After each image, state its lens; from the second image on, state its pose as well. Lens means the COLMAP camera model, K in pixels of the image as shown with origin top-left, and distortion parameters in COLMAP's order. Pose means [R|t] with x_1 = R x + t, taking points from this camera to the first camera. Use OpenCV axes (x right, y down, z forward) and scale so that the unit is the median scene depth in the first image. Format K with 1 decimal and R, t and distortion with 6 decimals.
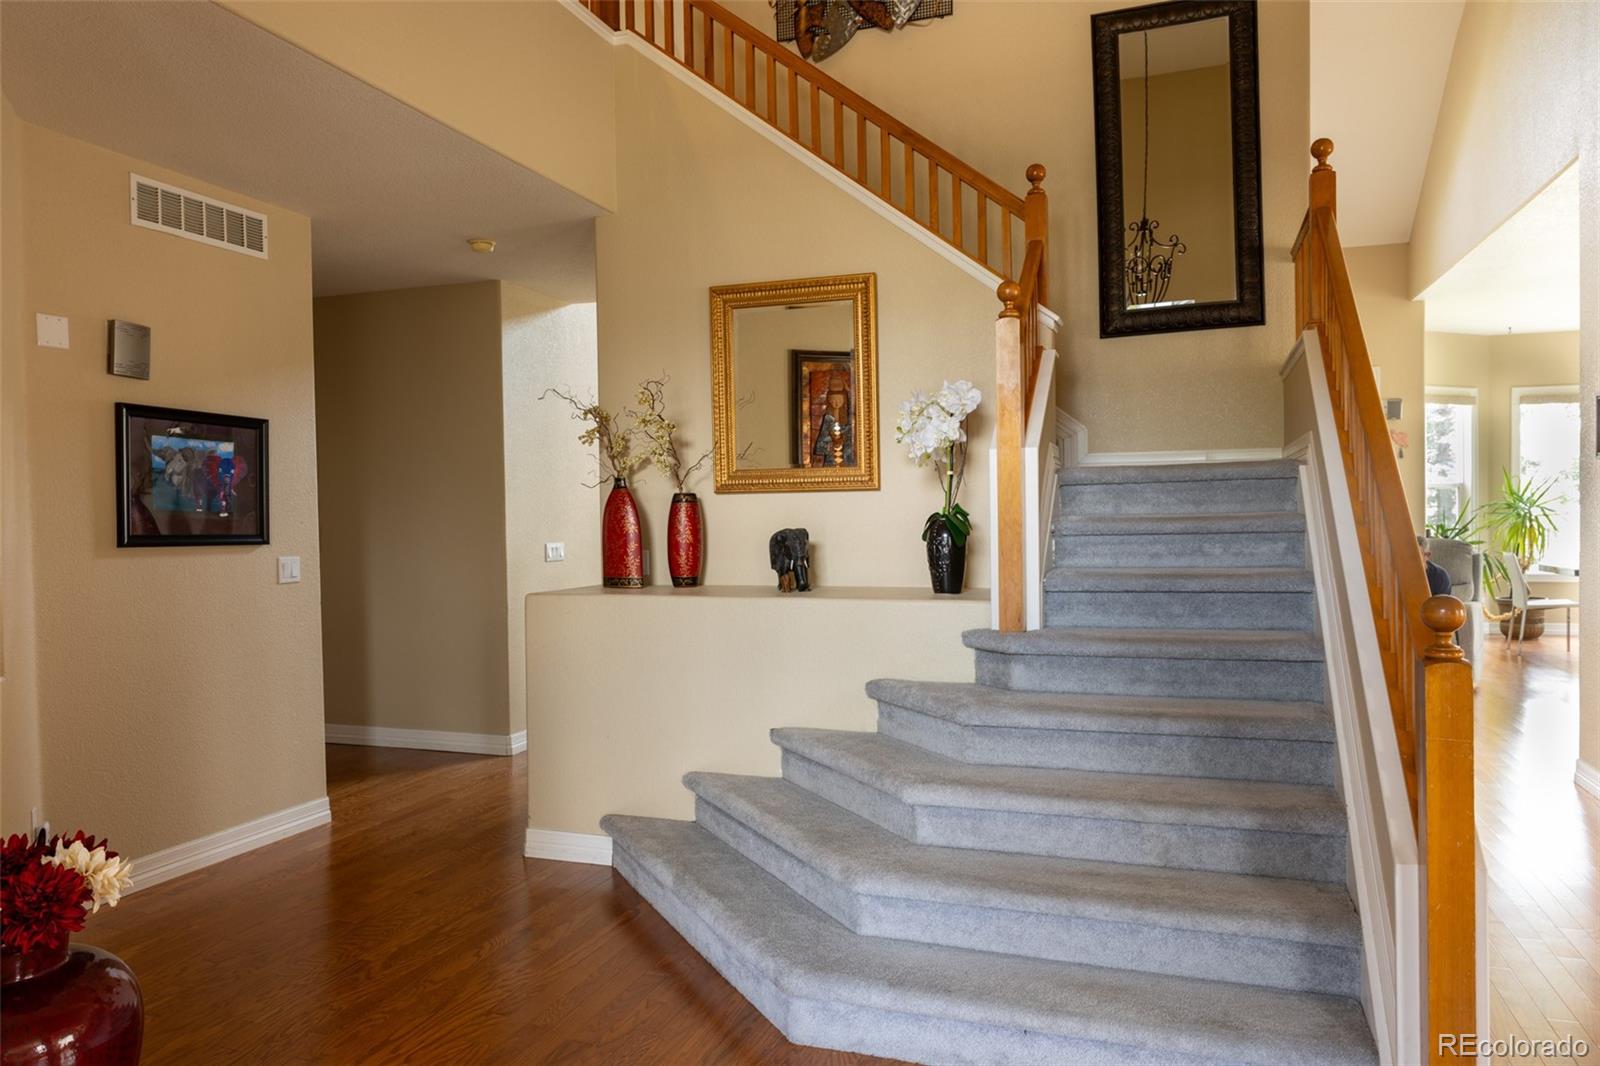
lens RADIAL K [[1097.4, 0, 796.3], [0, 1097.4, 529.1], [0, 0, 1]] dist [0.008764, 0.002804]
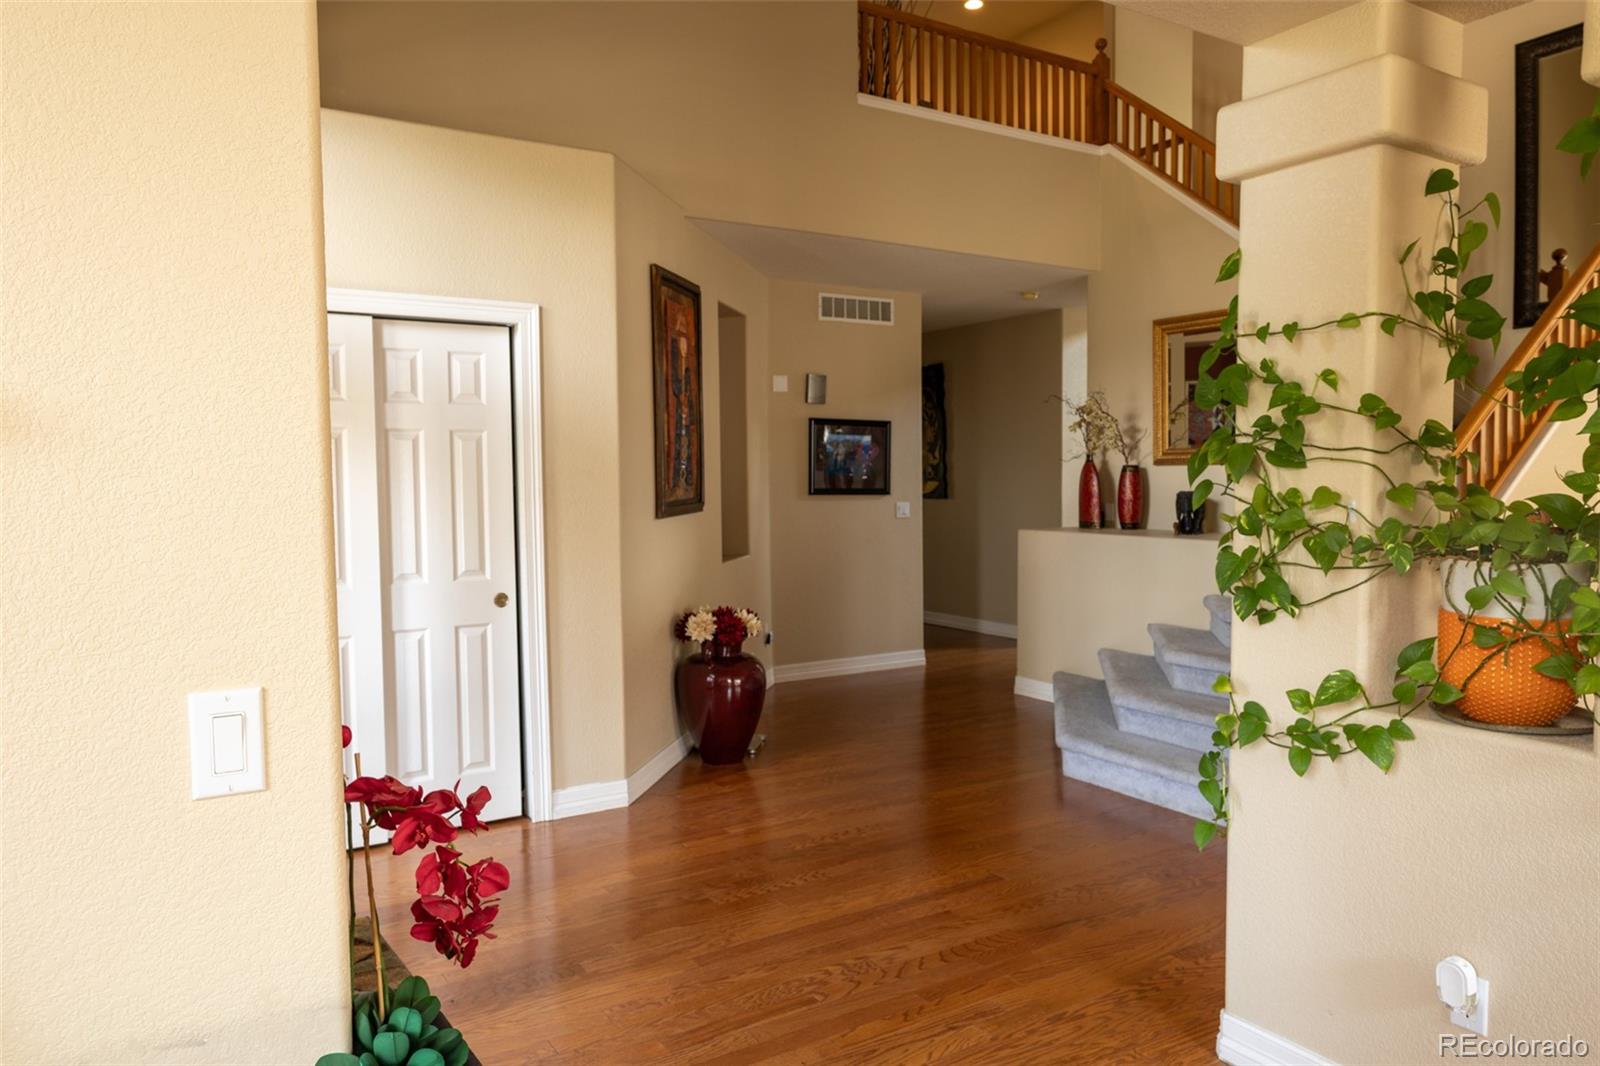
lens RADIAL K [[1097.4, 0, 802.0], [0, 1097.4, 532.6], [0, 0, 1]] dist [0.008764, 0.002804]
pose [[0.783781, 0.041161, -0.619672, 0.476235], [-0.012926, 0.998666, 0.049986, -0.011158], [0.620903, -0.031168, 0.783267, -0.422121]]
